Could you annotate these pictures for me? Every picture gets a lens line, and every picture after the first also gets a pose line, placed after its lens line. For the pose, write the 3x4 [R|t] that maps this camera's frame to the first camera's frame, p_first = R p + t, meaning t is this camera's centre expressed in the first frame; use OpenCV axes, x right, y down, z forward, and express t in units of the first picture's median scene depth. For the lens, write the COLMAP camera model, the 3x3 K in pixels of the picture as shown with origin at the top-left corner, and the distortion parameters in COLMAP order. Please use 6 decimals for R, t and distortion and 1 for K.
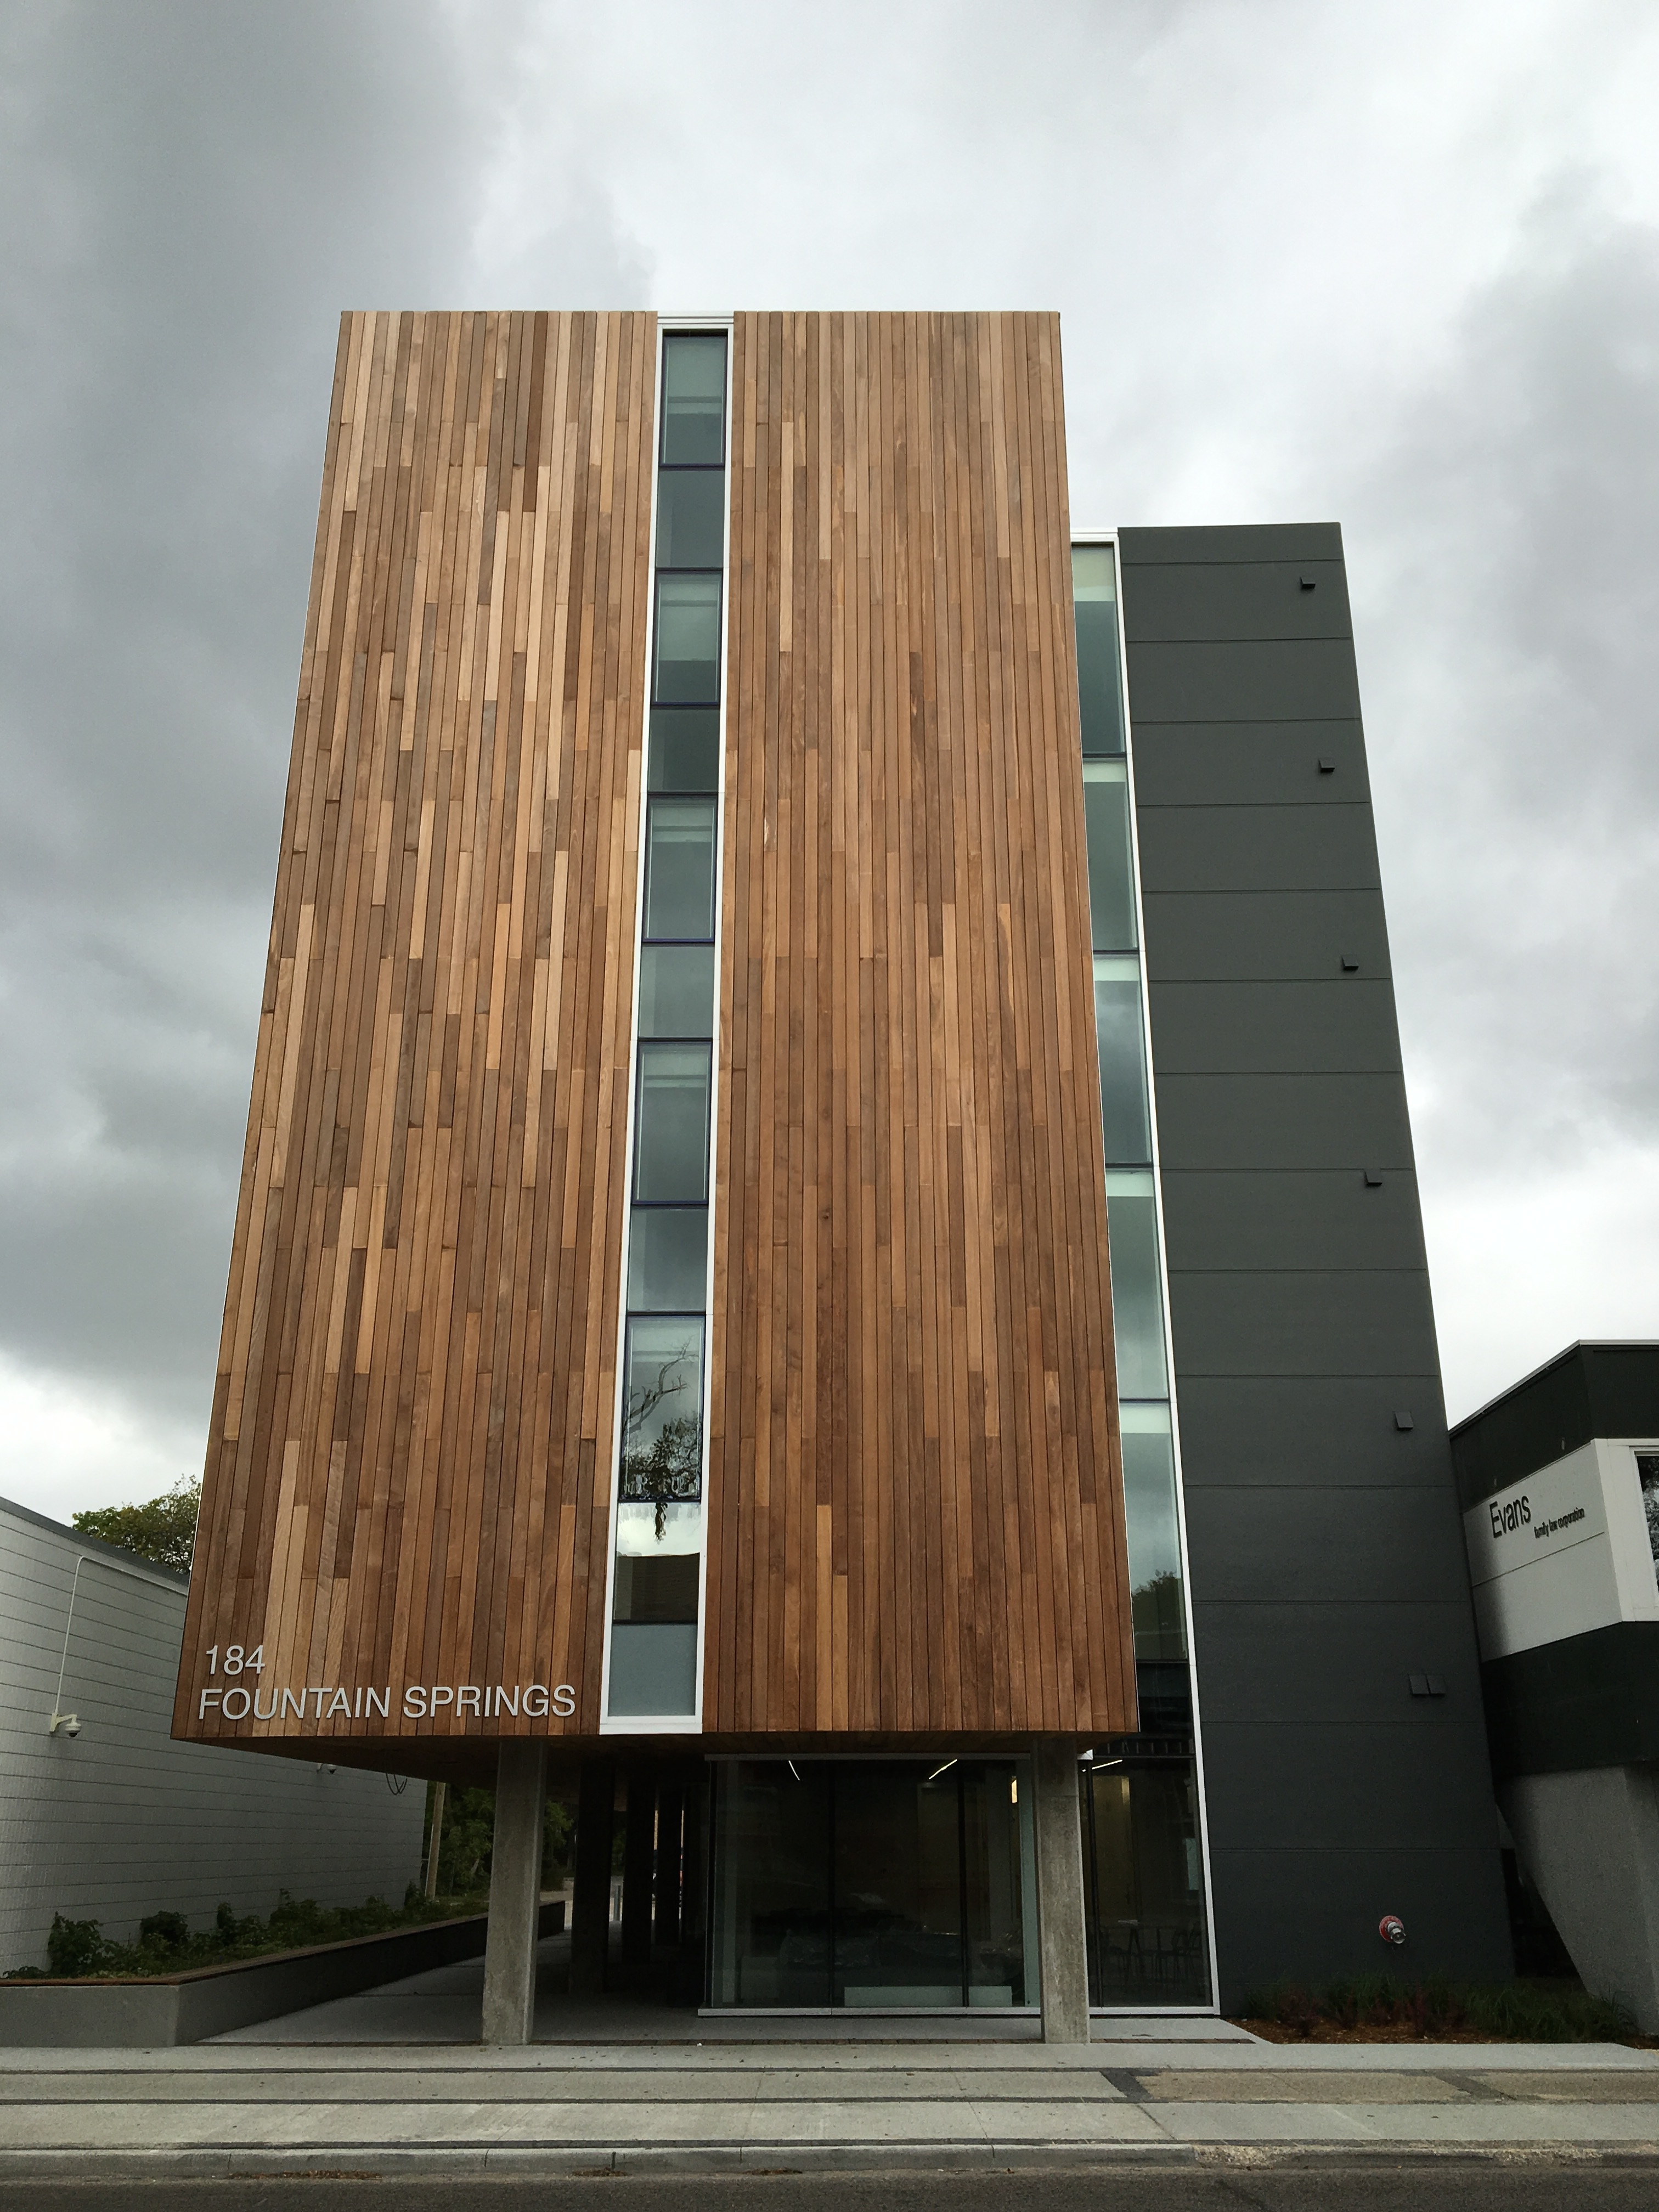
lens RADIAL K [[1895.0, 0, 838.5], [0, 1895.0, 1092.1], [0, 0, 1]] dist [0.082790, -0.112196]
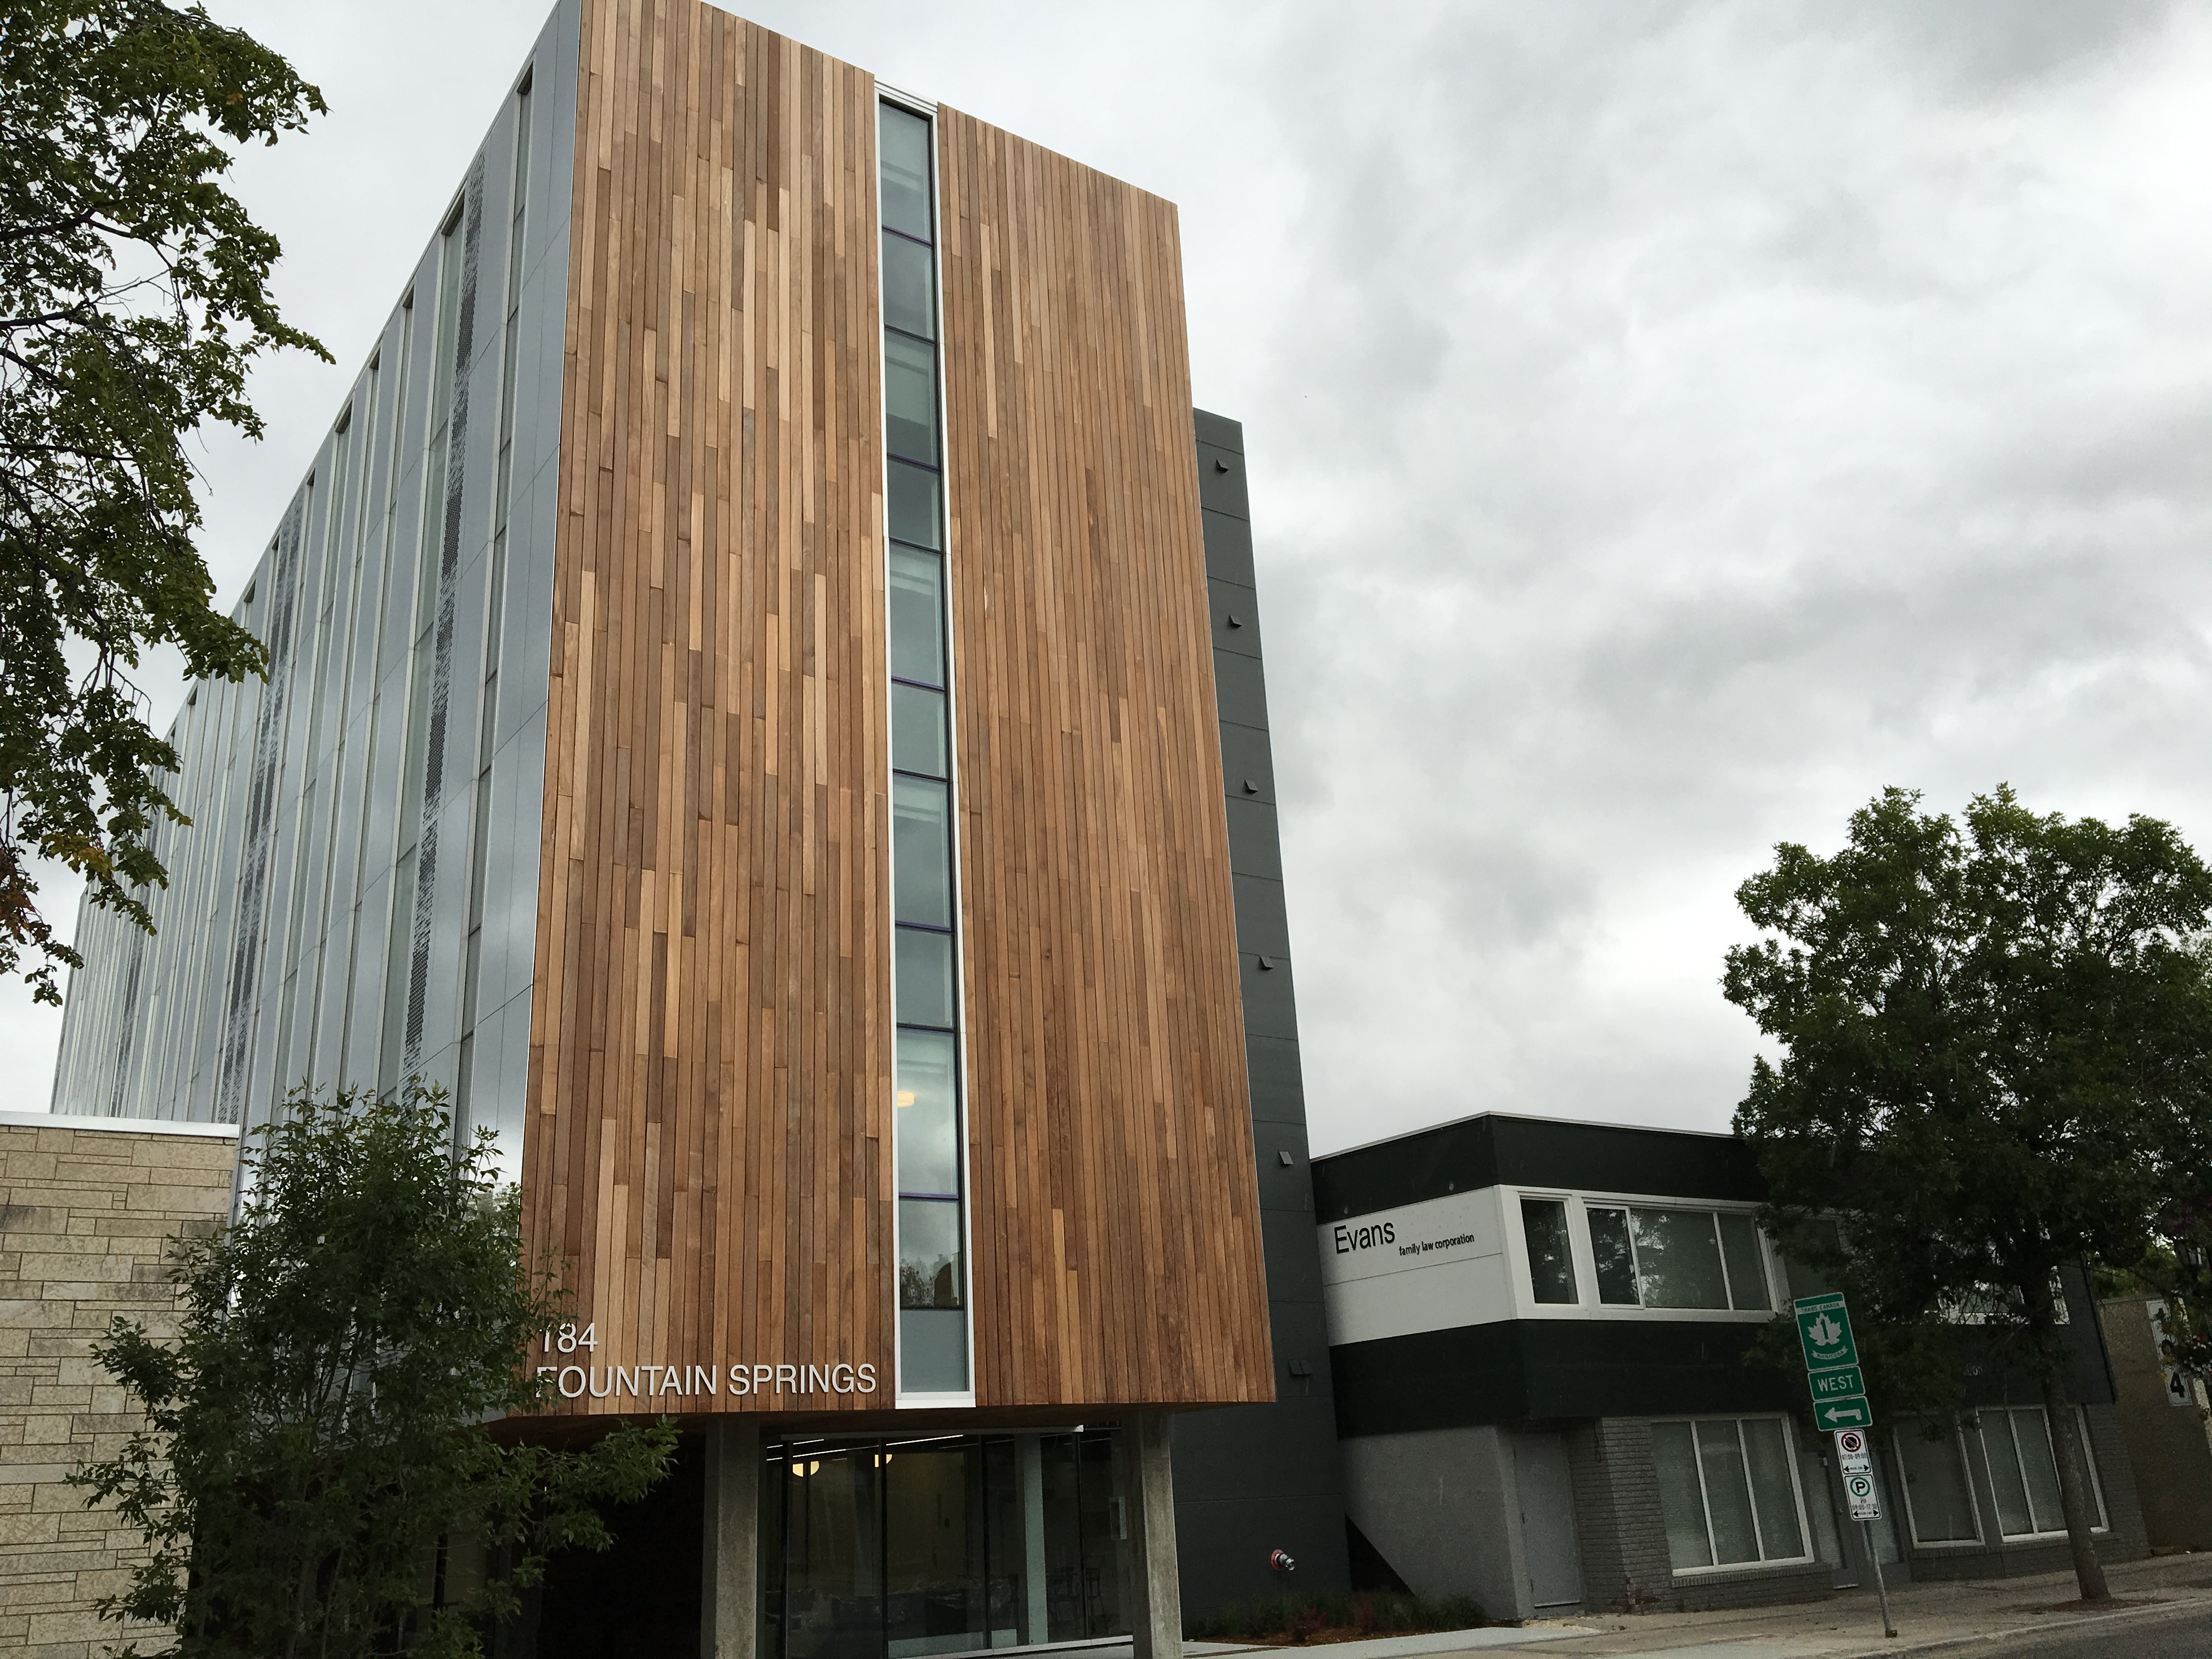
lens RADIAL K [[1849.8, 0, 1085.7], [0, 1849.8, 829.6], [0, 0, 1]] dist [0.080926, -0.110579]
pose [[0.827520, 0.156070, 0.539308, -0.597520], [-0.159742, 0.986335, -0.040325, 0.031768], [-0.538232, -0.052780, 0.841142, 0.057562]]
